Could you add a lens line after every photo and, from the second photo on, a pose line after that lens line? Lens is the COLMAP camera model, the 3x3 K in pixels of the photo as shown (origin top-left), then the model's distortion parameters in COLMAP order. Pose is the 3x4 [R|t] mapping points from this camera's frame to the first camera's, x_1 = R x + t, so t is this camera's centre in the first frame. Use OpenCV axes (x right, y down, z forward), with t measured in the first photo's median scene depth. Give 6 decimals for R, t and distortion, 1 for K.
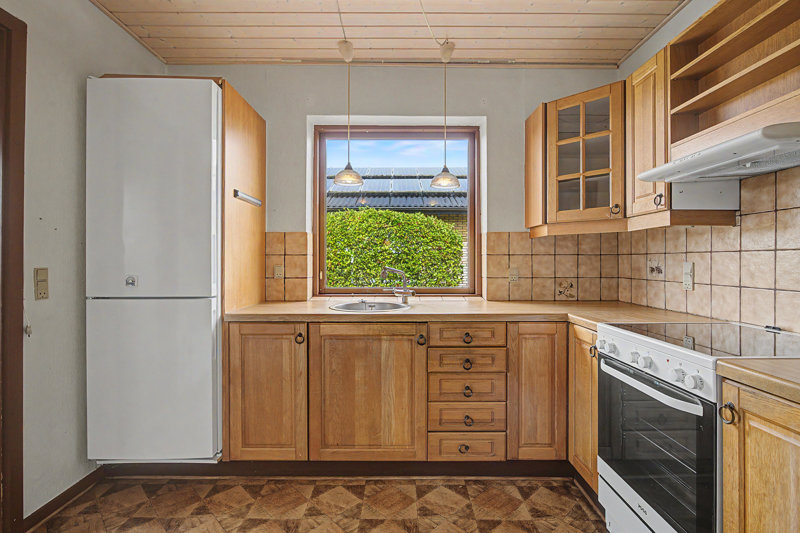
lens RADIAL K [[386.7, 0, 406.0], [0, 386.7, 261.0], [0, 0, 1]] dist [-0.011410, 0.000120]
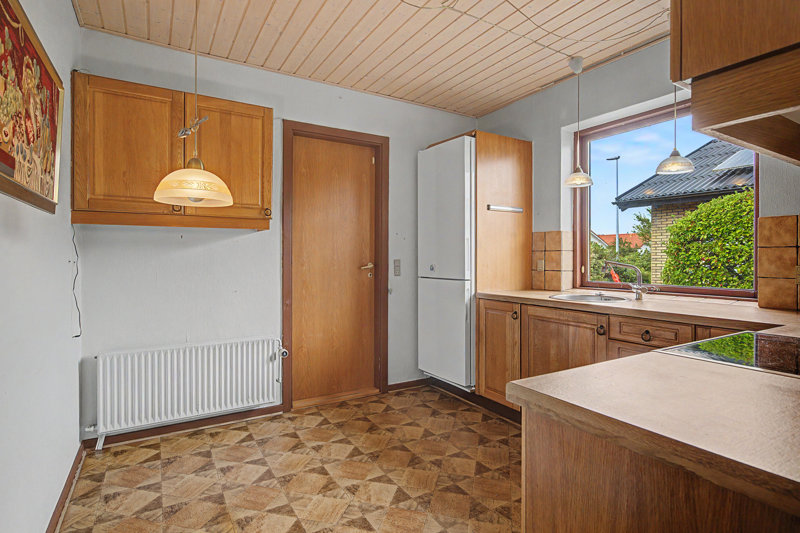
lens RADIAL K [[400.4, 0, 377.8], [0, 400.4, 260.6], [0, 0, 1]] dist [-0.018433, -0.000019]
pose [[0.478767, 0.006593, -0.877917, 0.691563], [-0.000799, 0.999975, 0.007074, 0.008087], [0.877942, -0.002685, 0.478760, -0.047041]]
